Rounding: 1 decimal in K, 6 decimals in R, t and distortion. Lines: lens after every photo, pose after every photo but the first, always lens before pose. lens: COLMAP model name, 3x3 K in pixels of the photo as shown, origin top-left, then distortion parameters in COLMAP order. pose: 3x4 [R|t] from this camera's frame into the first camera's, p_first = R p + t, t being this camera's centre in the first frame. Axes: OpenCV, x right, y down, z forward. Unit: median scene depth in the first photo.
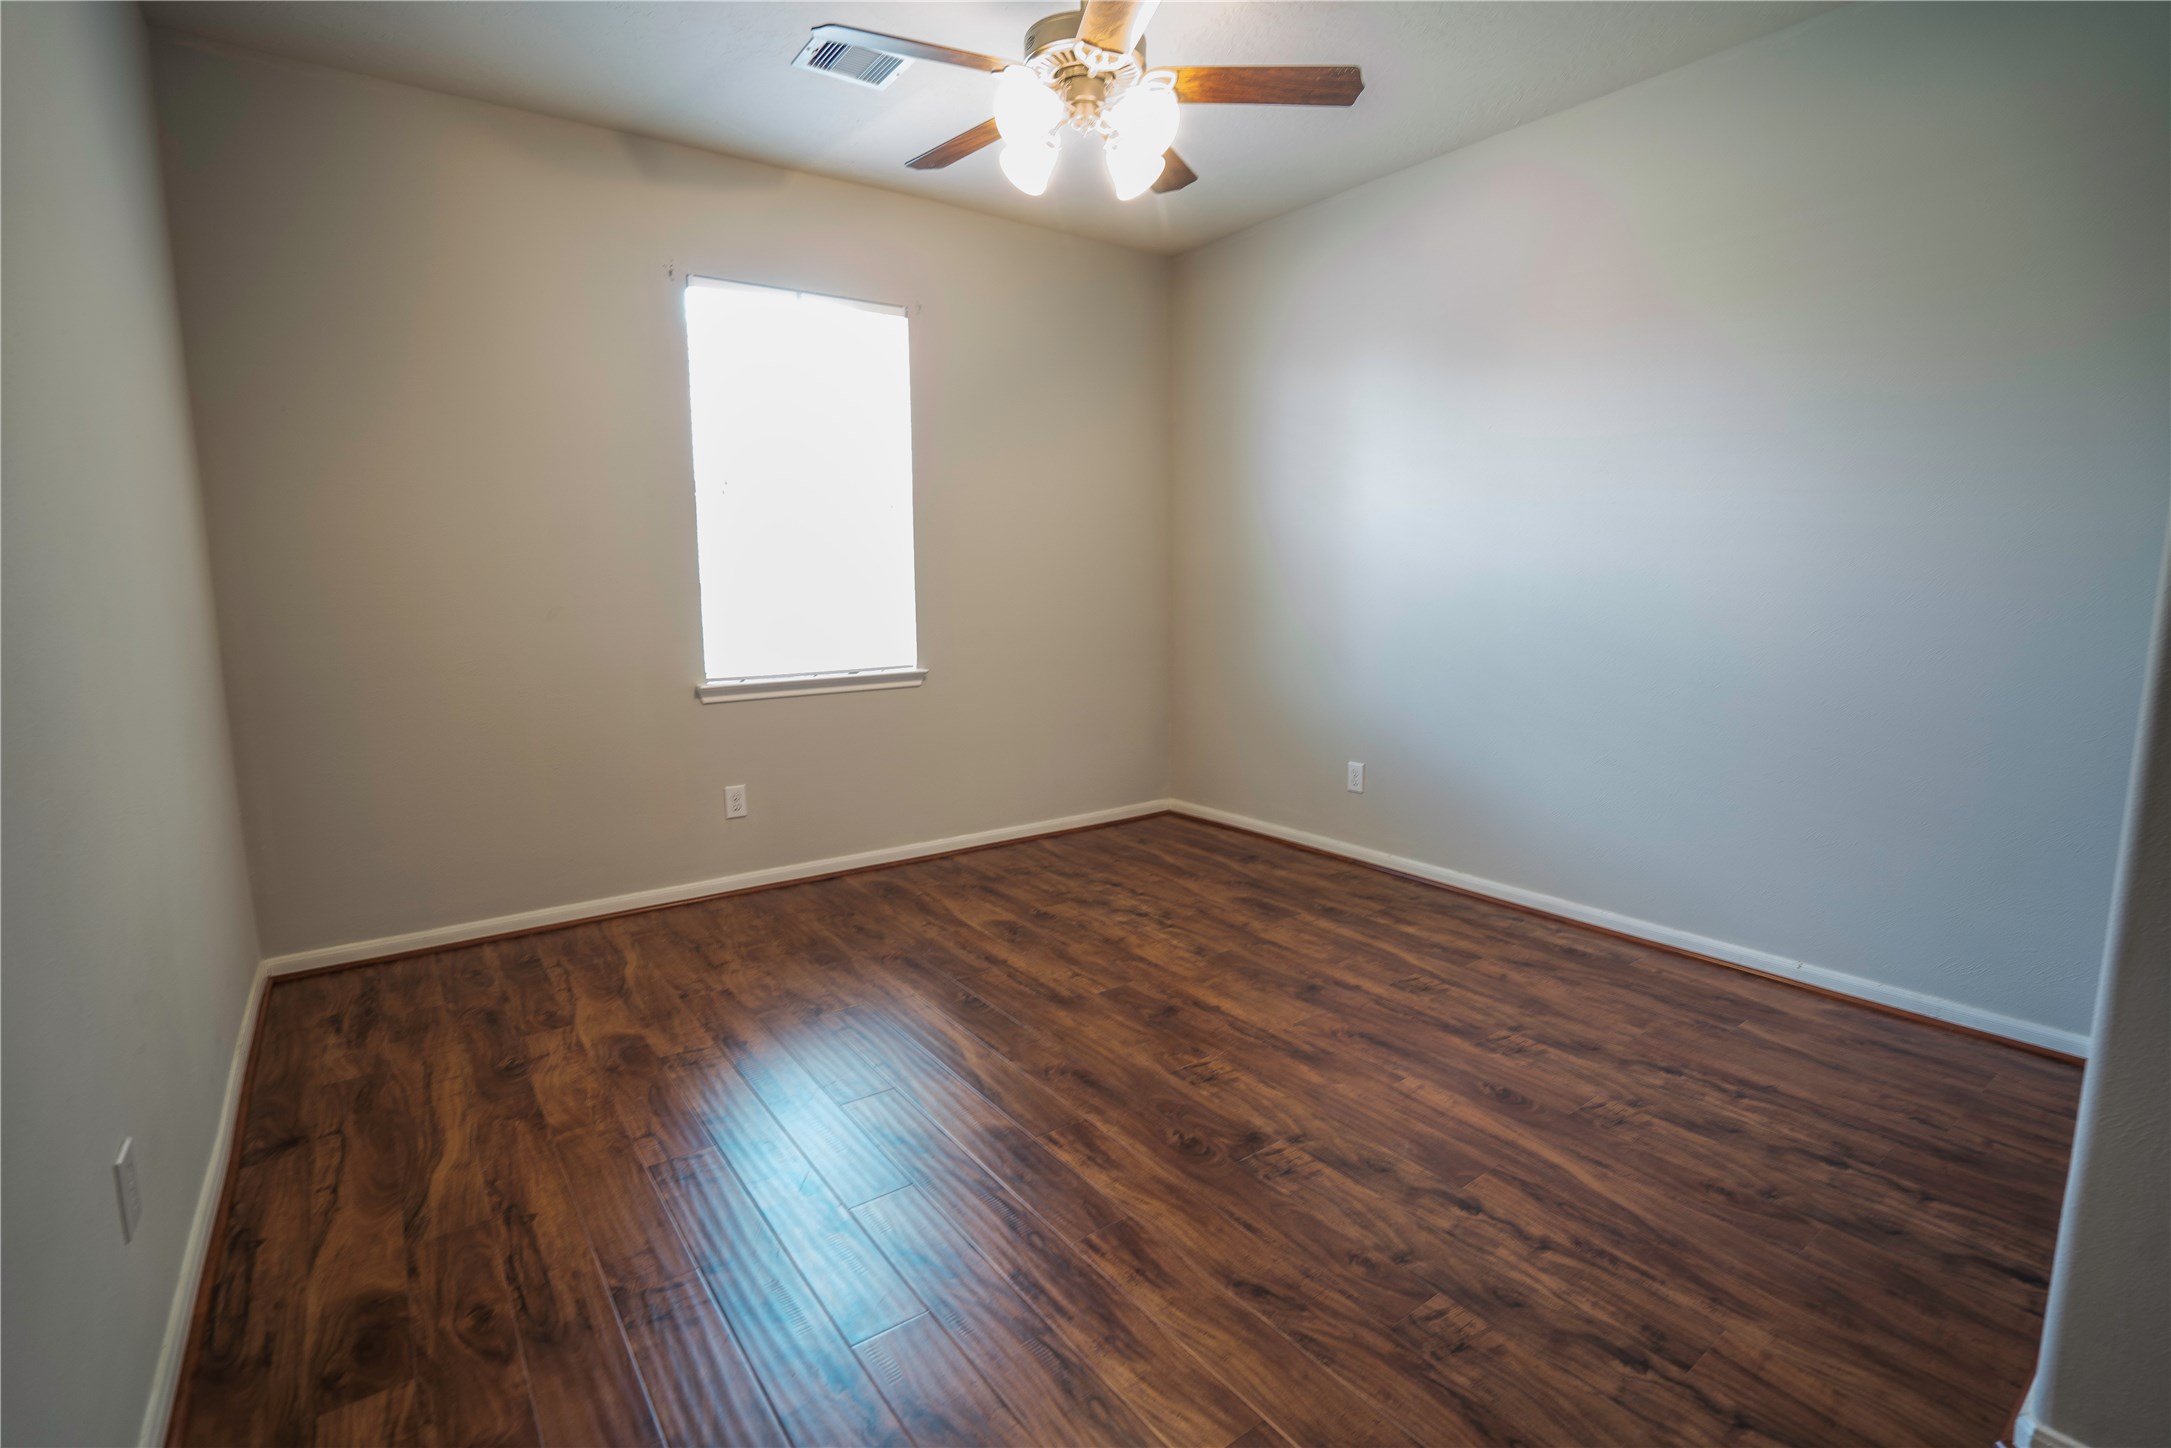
lens RADIAL K [[993.7, 0, 1096.8], [0, 993.7, 684.1], [0, 0, 1]] dist [-0.038336, 0.009595]
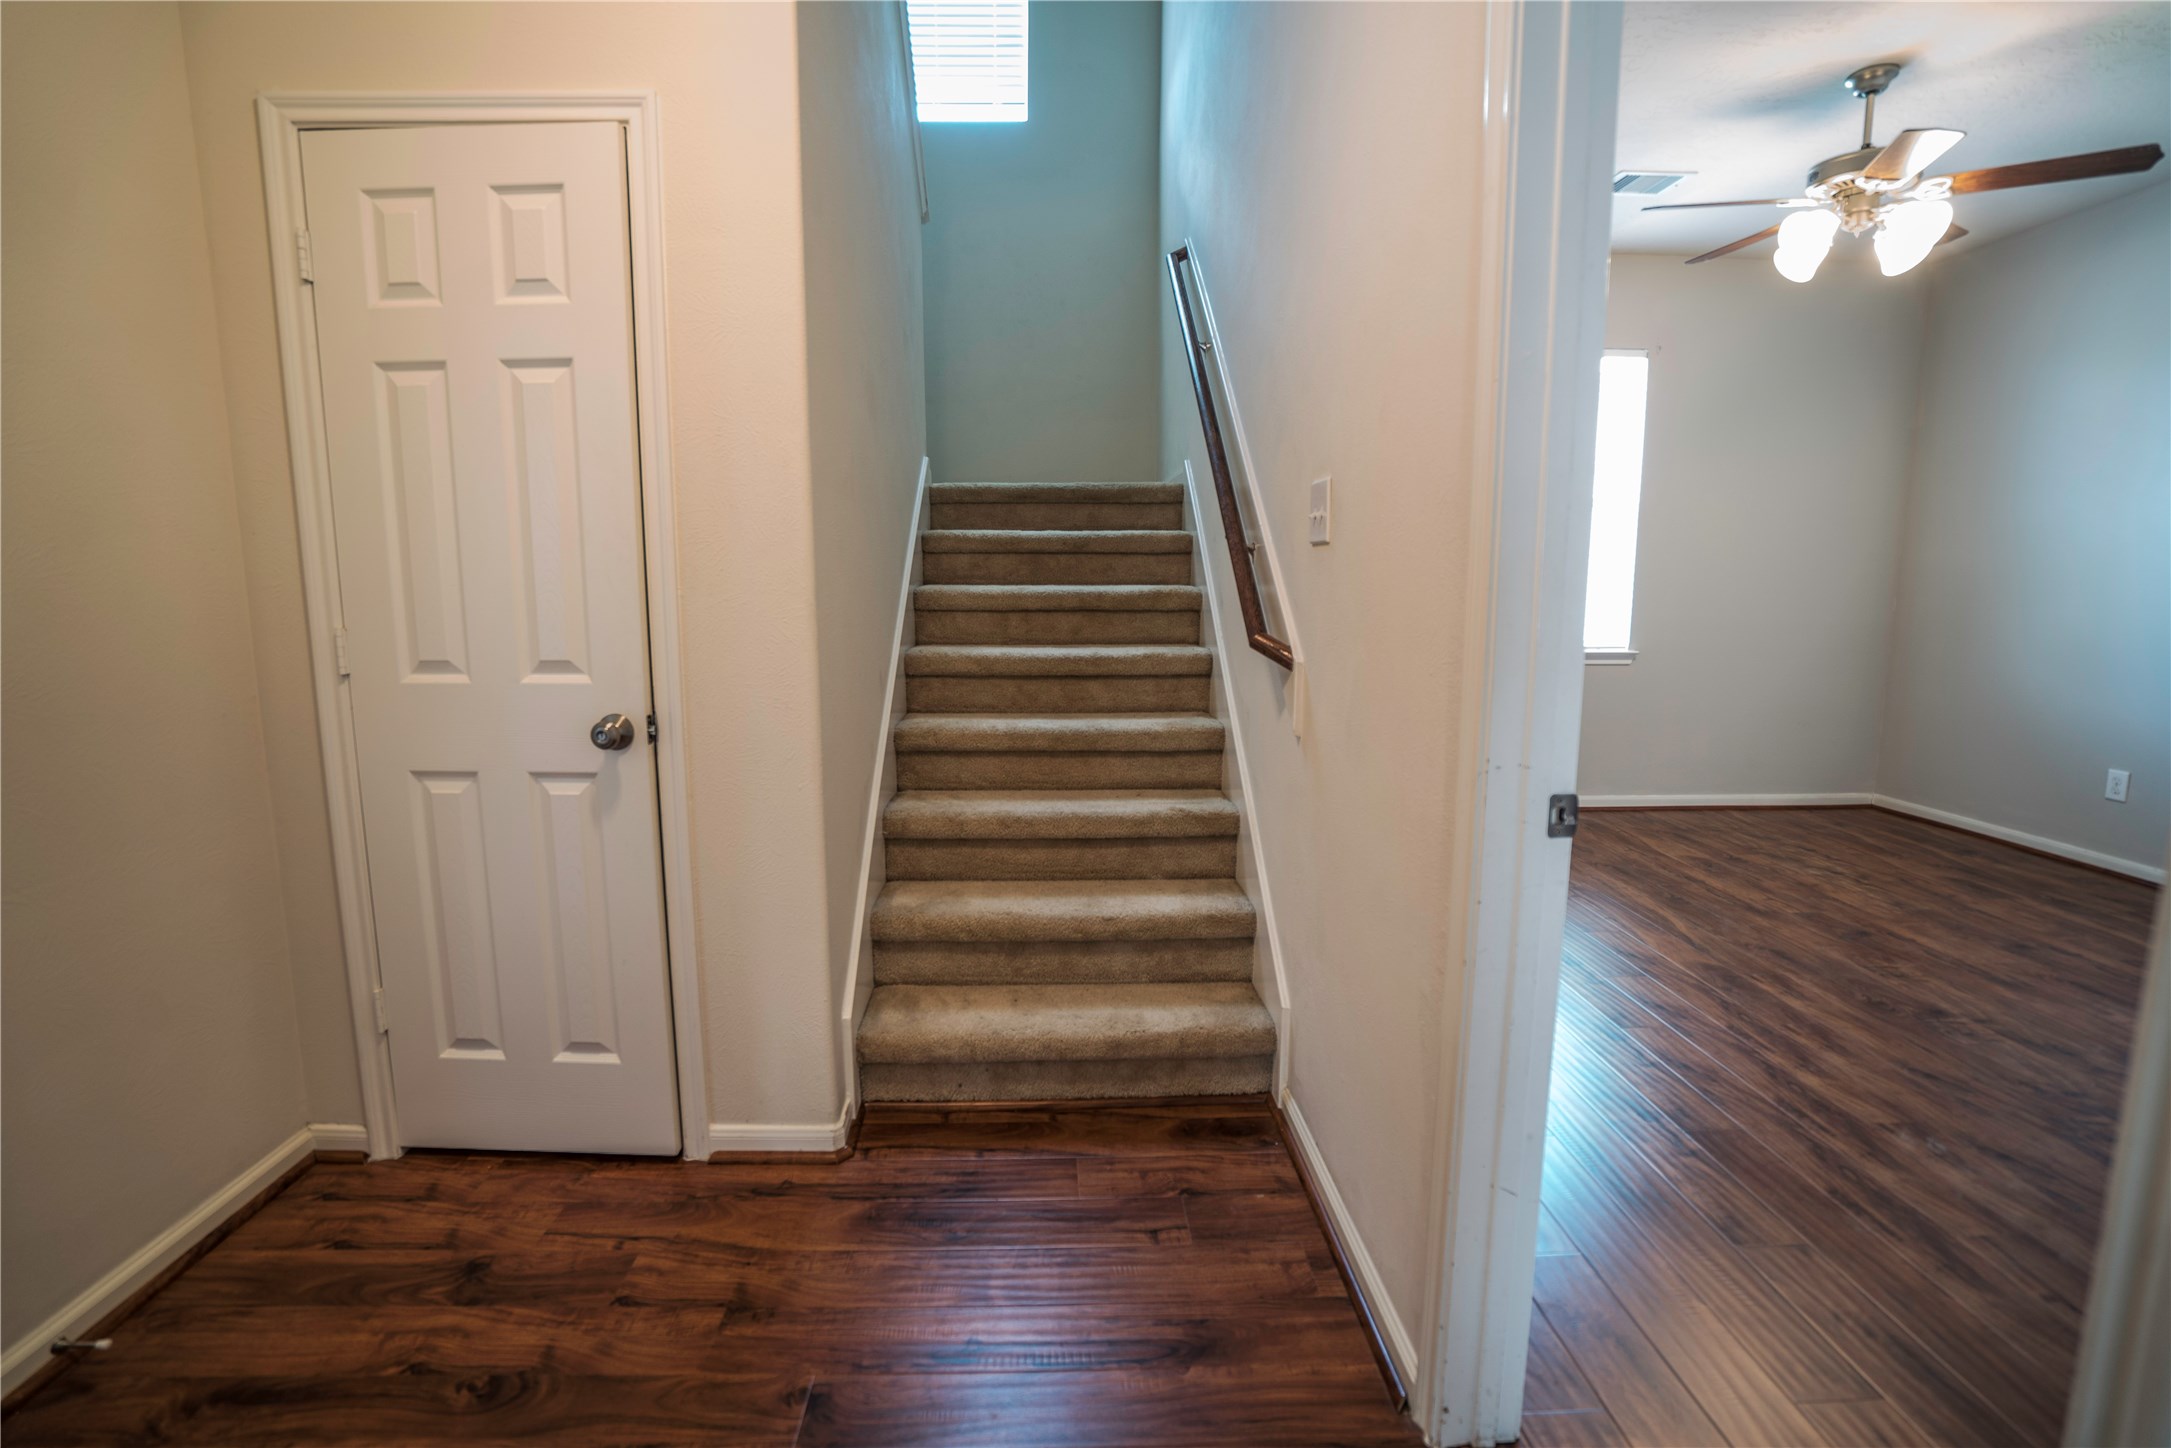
lens RADIAL K [[993.7, 0, 1069.0], [0, 993.7, 721.1], [0, 0, 1]] dist [-0.038336, 0.009595]
pose [[0.812733, 0.087974, -0.575957, -0.053480], [-0.066405, 0.996080, 0.058441, 0.063125], [0.578840, -0.009250, 0.815389, -0.522131]]
